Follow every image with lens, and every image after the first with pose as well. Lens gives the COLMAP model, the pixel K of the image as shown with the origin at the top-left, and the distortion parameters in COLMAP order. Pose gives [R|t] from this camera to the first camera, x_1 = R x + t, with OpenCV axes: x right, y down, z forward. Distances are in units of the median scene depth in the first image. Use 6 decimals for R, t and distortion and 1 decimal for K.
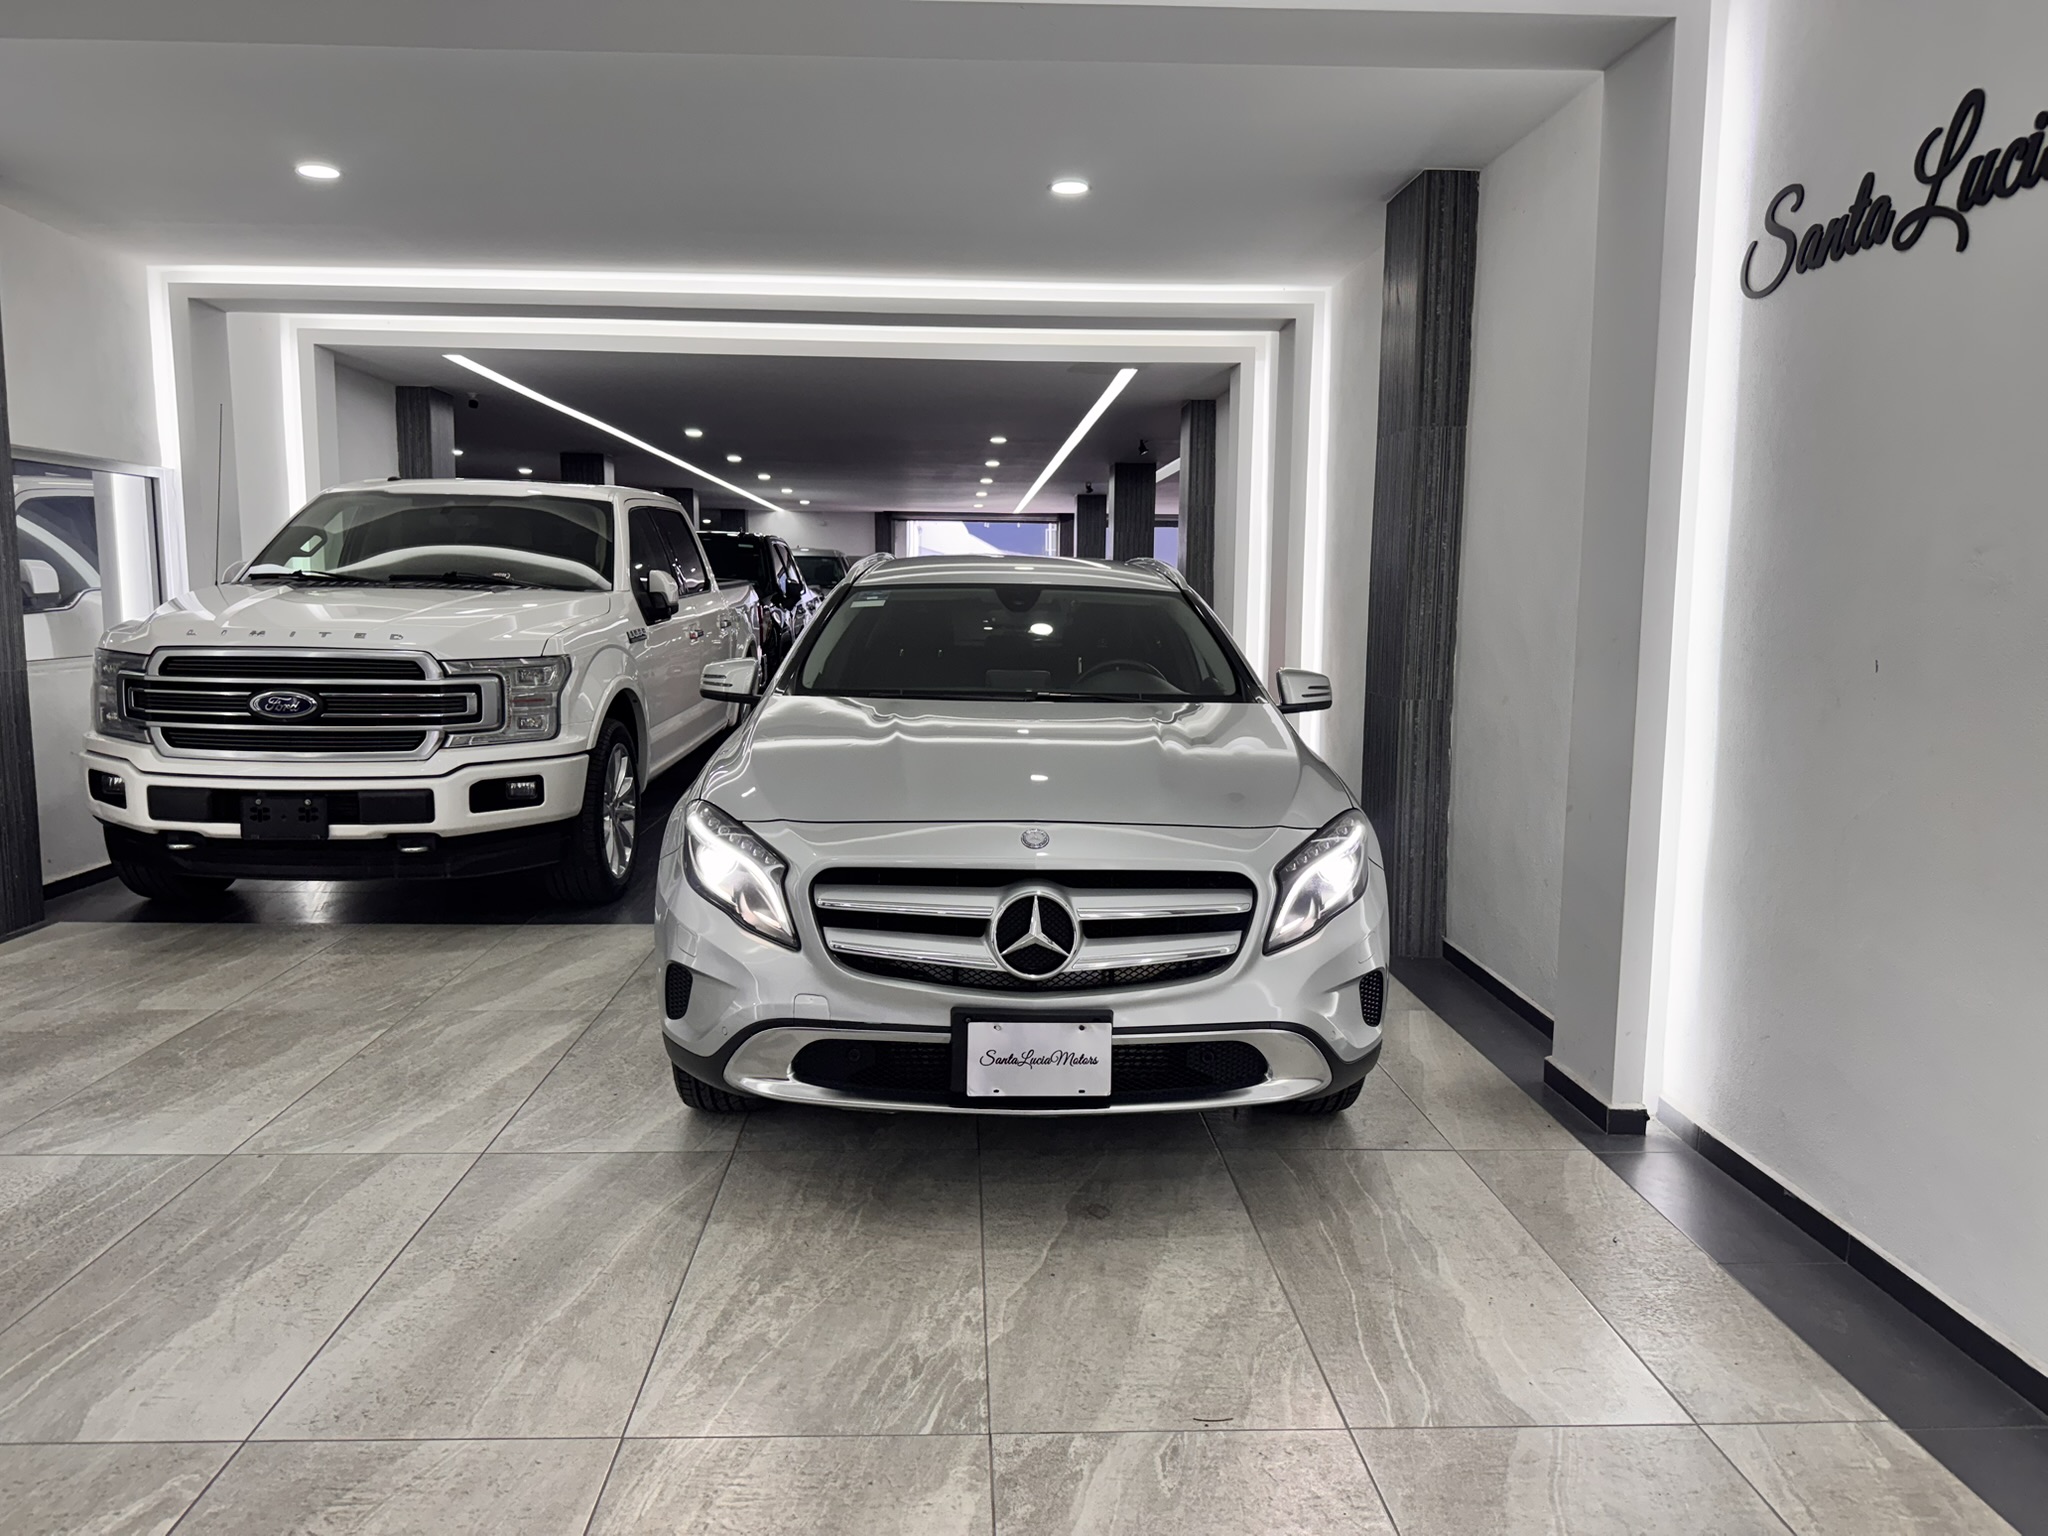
lens RADIAL K [[1448.4, 0, 1034.0], [0, 1448.4, 763.5], [0, 0, 1]] dist [0.047134, -0.057800]
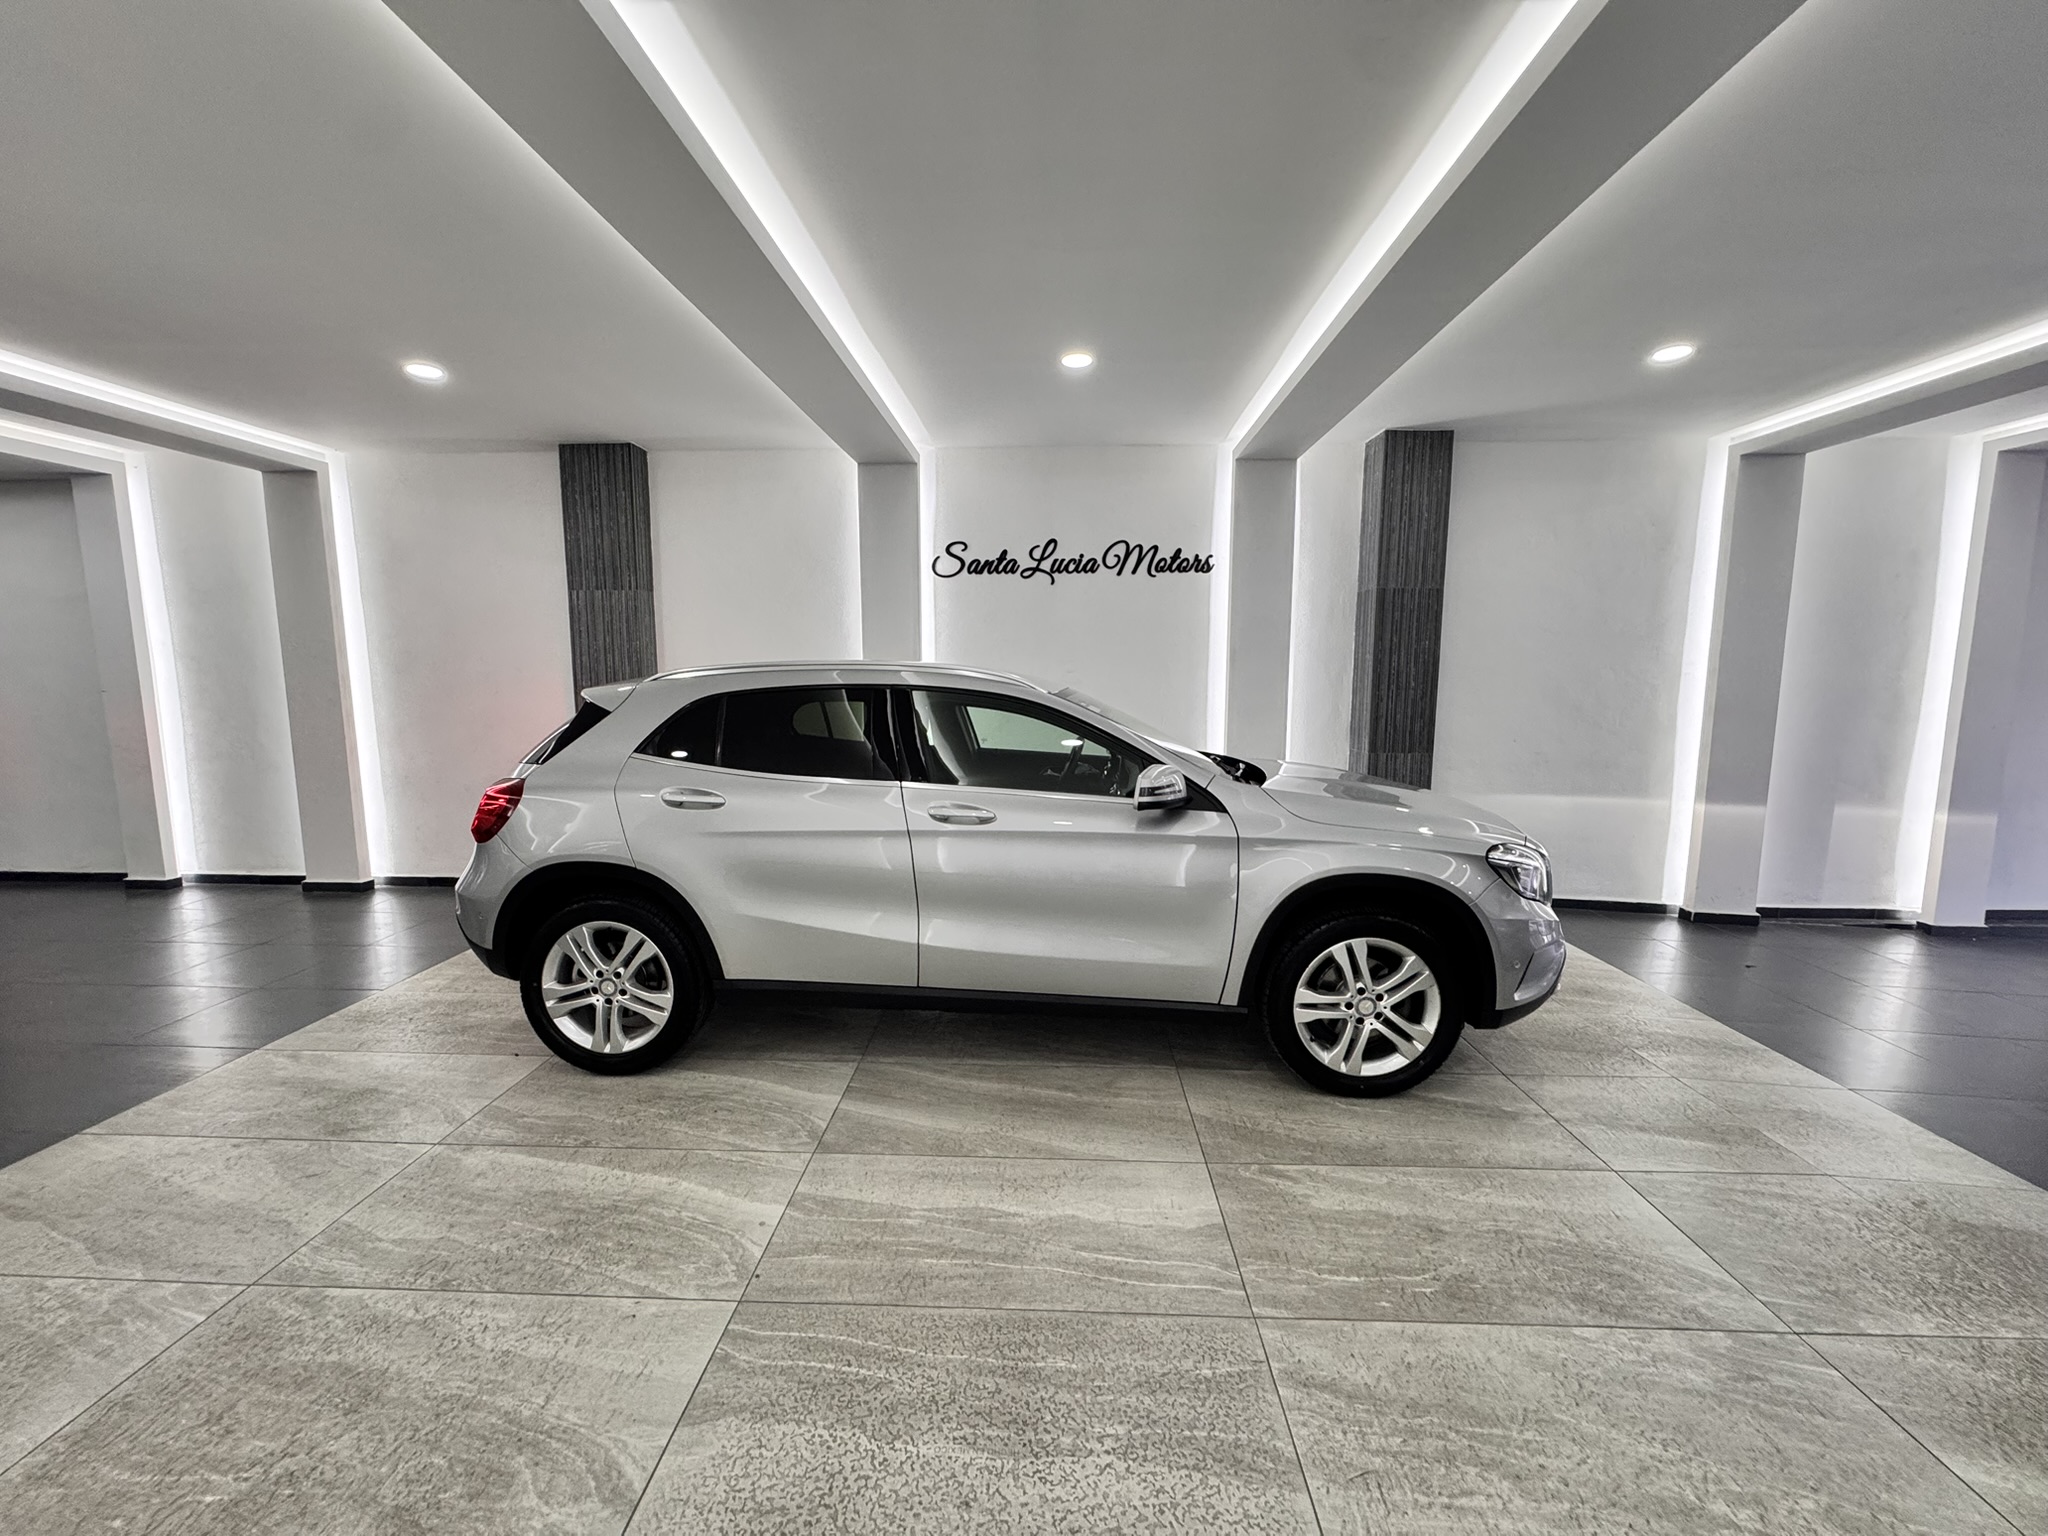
lens RADIAL K [[813.0, 0, 1027.4], [0, 813.0, 774.1], [0, 0, 1]] dist [0.001064, 0.000137]
pose [[0.086629, -0.133477, 0.987259, -0.924496], [0.117790, 0.985405, 0.122890, -0.111121], [-0.989253, 0.105644, 0.101087, 0.648783]]
